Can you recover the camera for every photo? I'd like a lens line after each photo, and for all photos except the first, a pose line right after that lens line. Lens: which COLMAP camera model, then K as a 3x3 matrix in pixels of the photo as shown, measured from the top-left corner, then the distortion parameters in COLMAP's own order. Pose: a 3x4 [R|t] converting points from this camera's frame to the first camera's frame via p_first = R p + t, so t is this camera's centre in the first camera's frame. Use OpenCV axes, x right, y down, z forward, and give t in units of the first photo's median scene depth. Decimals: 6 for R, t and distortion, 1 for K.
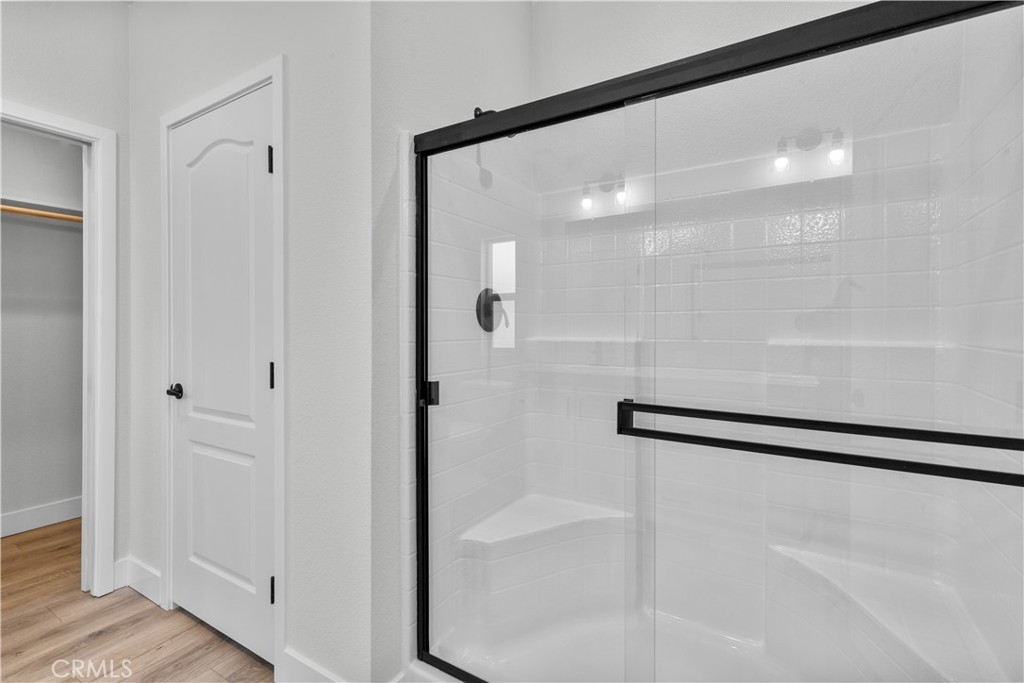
lens RADIAL K [[469.1, 0, 508.9], [0, 469.1, 332.9], [0, 0, 1]] dist [0.007483, -0.000825]
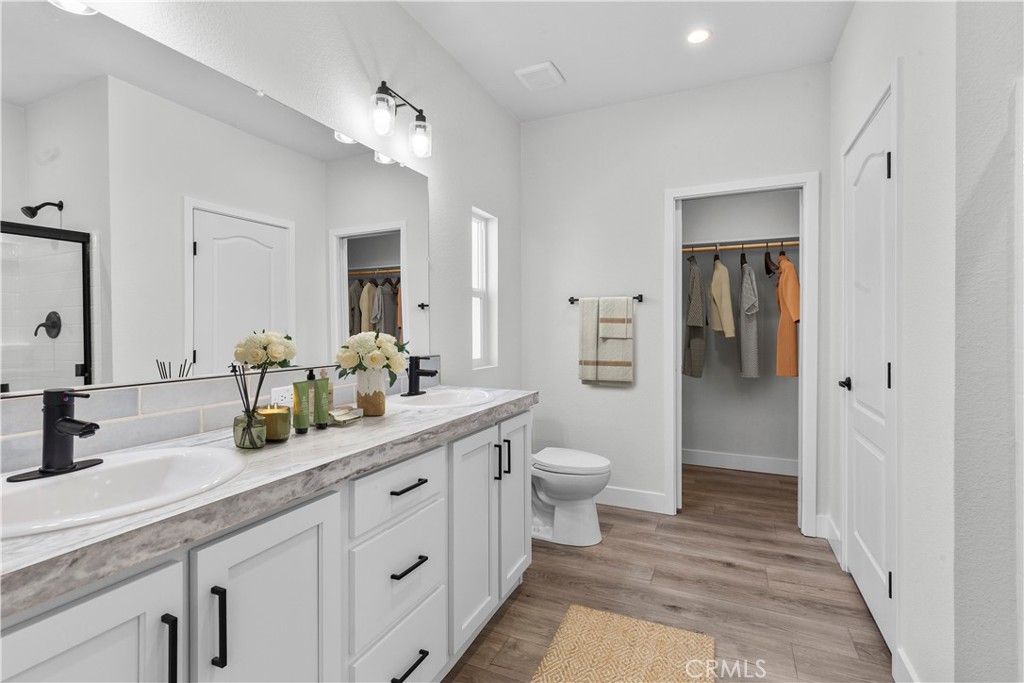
lens RADIAL K [[469.1, 0, 511.0], [0, 469.1, 331.7], [0, 0, 1]] dist [0.007483, -0.000825]
pose [[0.123600, 0.006257, -0.992312, 0.340064], [-0.001878, 0.999980, 0.006071, -0.008340], [0.992330, 0.001113, 0.123609, 0.042414]]
